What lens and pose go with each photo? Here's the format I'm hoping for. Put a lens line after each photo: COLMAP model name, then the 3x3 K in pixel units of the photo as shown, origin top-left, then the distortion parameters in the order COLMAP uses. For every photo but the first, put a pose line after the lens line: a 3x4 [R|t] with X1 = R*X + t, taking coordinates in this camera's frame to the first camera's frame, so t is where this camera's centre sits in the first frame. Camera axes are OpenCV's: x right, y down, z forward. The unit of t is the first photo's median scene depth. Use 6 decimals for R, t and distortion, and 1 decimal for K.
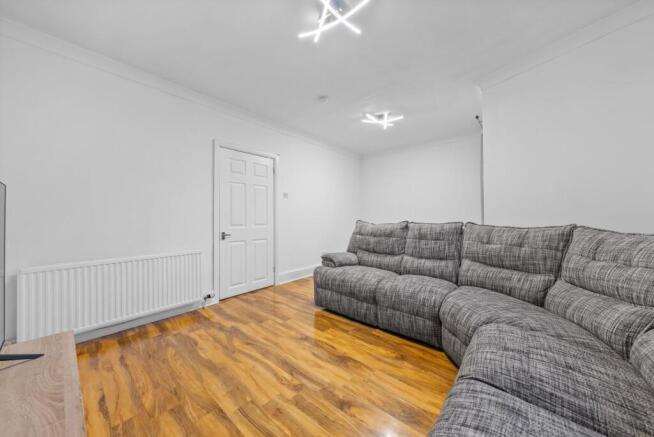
lens RADIAL K [[226.8, 0, 328.2], [0, 226.8, 213.8], [0, 0, 1]] dist [-0.002673, -0.000225]
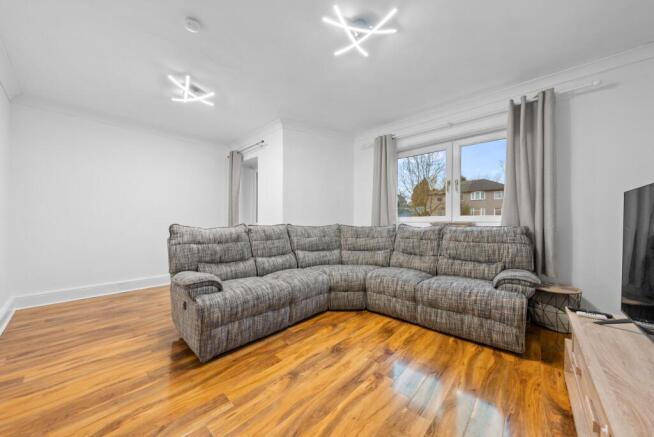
lens RADIAL K [[226.8, 0, 323.8], [0, 226.8, 225.3], [0, 0, 1]] dist [-0.002673, -0.000225]
pose [[0.047545, -0.014123, 0.998769, -0.814026], [-0.014025, 0.999792, 0.014805, 0.024864], [-0.998771, -0.014712, 0.047337, 0.817154]]
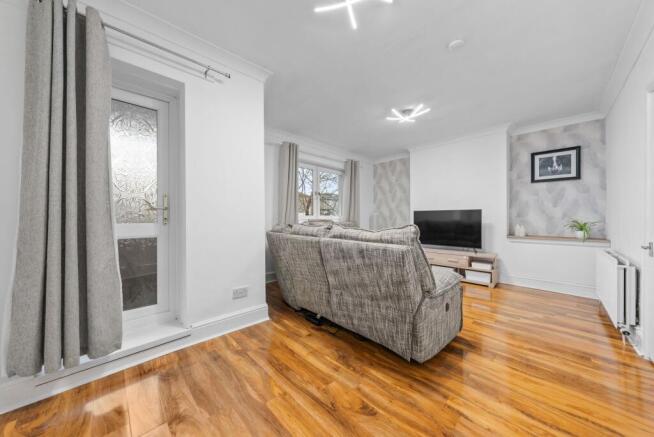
lens RADIAL K [[226.8, 0, 322.5], [0, 226.8, 218.7], [0, 0, 1]] dist [-0.002673, -0.000225]
pose [[-0.992914, -0.002804, 0.118799, 0.400093], [-0.004306, 0.999914, -0.012387, 0.038799], [-0.118754, -0.012811, -0.992841, 2.300428]]
